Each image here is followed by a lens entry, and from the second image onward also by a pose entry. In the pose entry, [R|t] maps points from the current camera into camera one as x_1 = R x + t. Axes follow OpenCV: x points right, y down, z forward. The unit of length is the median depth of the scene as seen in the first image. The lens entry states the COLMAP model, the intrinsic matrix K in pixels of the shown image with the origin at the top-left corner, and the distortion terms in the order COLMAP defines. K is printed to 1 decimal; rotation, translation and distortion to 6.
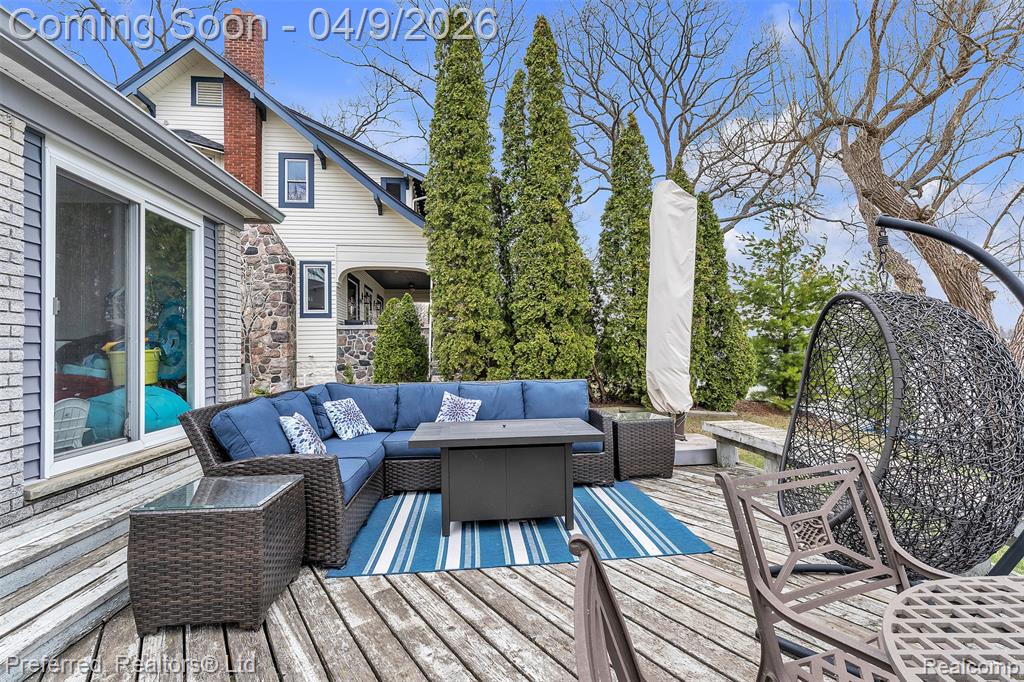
lens RADIAL K [[487.8, 0, 512.0], [0, 487.8, 341.0], [0, 0, 1]] dist [-0.009908, -0.000149]
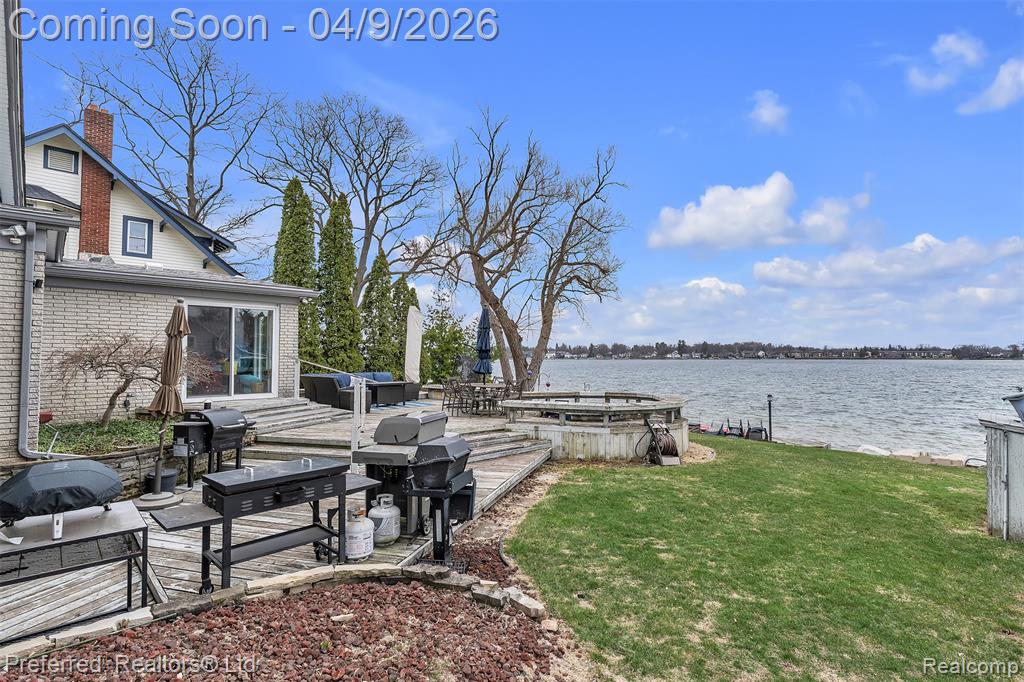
lens RADIAL K [[505.5, 0, 512.0], [0, 505.5, 341.0], [0, 0, 1]] dist [0.001274, -0.001372]
pose [[0.782775, 0.033848, 0.621384, -0.697637], [-0.022160, 0.999403, -0.026524, -0.028173], [-0.621910, 0.006992, 0.783057, -1.113362]]
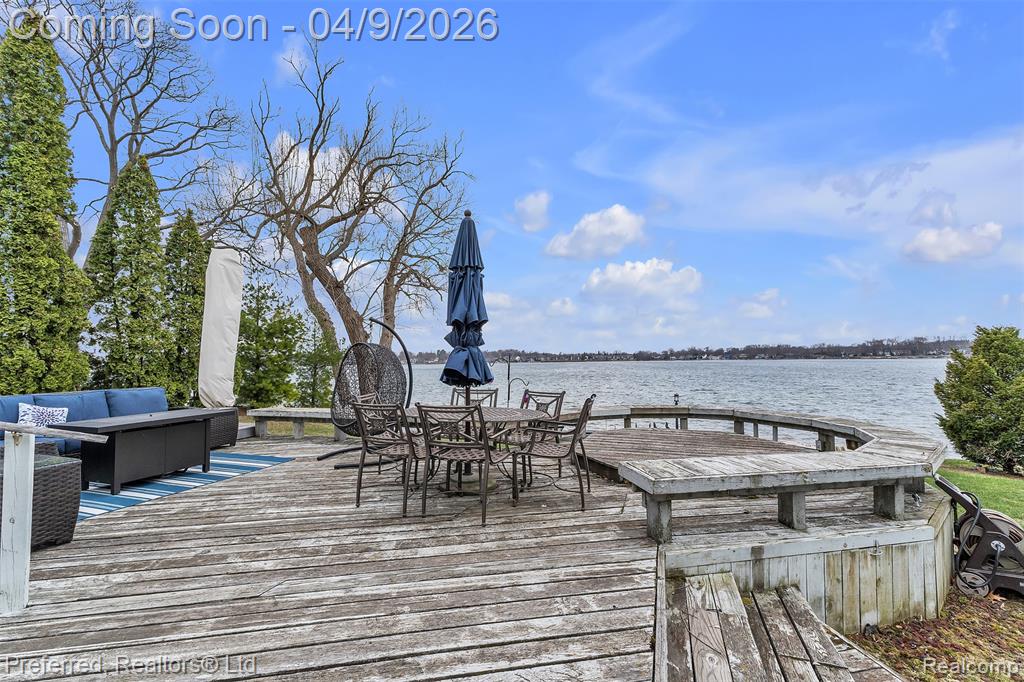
lens RADIAL K [[432.7, 0, 512.0], [0, 432.7, 341.0], [0, 0, 1]] dist [0.005102, 0.000518]
pose [[0.428978, 0.049932, 0.901934, -0.289553], [-0.006971, 0.998624, -0.051969, 0.004681], [-0.903288, 0.016006, 0.428736, -0.211126]]
